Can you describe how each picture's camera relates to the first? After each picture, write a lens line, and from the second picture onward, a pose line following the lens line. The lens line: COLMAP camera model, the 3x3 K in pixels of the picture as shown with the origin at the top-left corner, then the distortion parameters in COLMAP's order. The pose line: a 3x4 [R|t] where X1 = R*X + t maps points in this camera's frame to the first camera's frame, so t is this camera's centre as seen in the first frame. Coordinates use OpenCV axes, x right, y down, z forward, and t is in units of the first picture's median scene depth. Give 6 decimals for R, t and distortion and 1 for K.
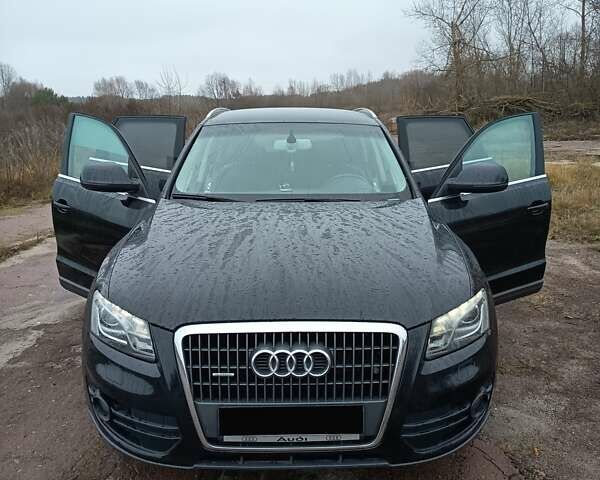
lens RADIAL K [[542.9, 0, 299.9], [0, 542.9, 236.2], [0, 0, 1]] dist [0.123217, -0.196632]
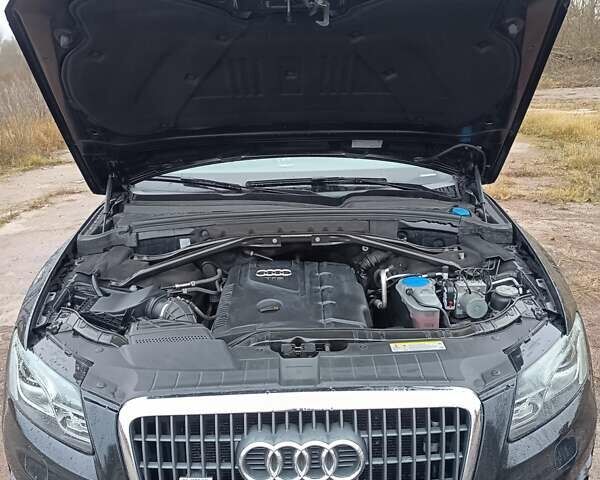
lens RADIAL K [[542.9, 0, 299.9], [0, 542.9, 236.2], [0, 0, 1]] dist [0.123217, -0.196632]
pose [[0.999706, -0.023892, -0.004029, -0.009126], [0.024139, 0.996449, 0.080667, -0.075841], [0.002088, -0.080741, 0.996733, 0.373213]]
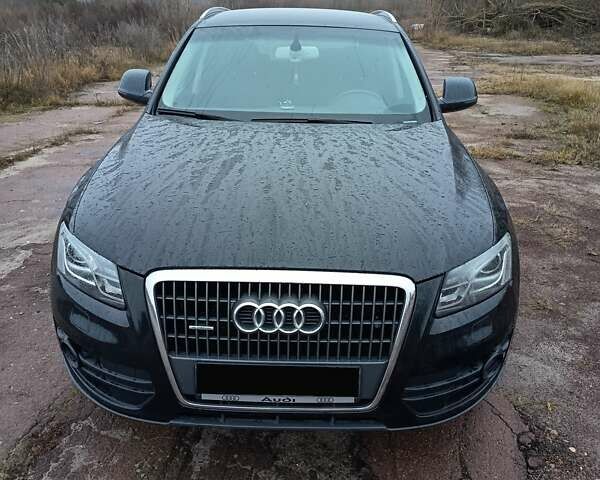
lens RADIAL K [[542.9, 0, 299.9], [0, 542.9, 236.2], [0, 0, 1]] dist [0.123217, -0.196632]
pose [[0.999362, 0.029711, -0.019841, 0.029557], [-0.026246, 0.987327, 0.156513, -0.030680], [0.024239, -0.155892, 0.987477, 0.163097]]
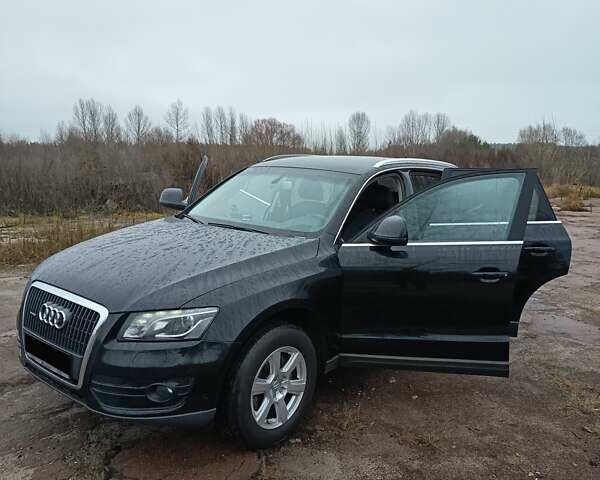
lens RADIAL K [[542.9, 0, 299.9], [0, 542.9, 236.2], [0, 0, 1]] dist [0.123217, -0.196632]
pose [[0.750915, 0.127906, -0.647894, 1.420825], [-0.179837, 0.983593, -0.014254, -0.084510], [0.635441, 0.127219, 0.761597, 0.231706]]
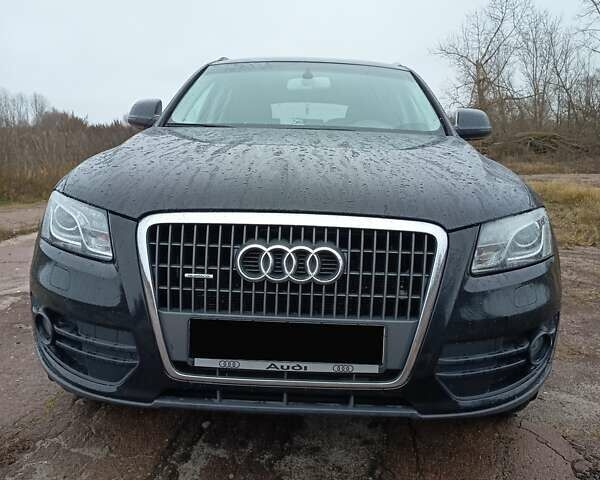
lens RADIAL K [[542.9, 0, 299.9], [0, 542.9, 236.2], [0, 0, 1]] dist [0.123217, -0.196632]
pose [[0.998632, 0.039621, -0.034125, 0.020919], [-0.041785, 0.996996, -0.065221, 0.234928], [0.031438, 0.066558, 0.997287, 0.251405]]
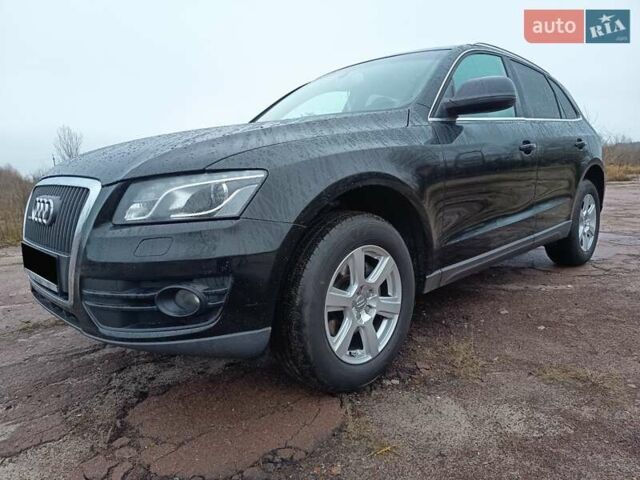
lens RADIAL K [[447.9, 0, 320.9], [0, 447.9, 230.8], [0, 0, 1]] dist [0.061728, -0.078098]
pose [[0.692421, 0.087059, -0.716222, 0.980879], [-0.131717, 0.991264, -0.006848, 0.200077], [0.709369, 0.099080, 0.697839, 0.744769]]
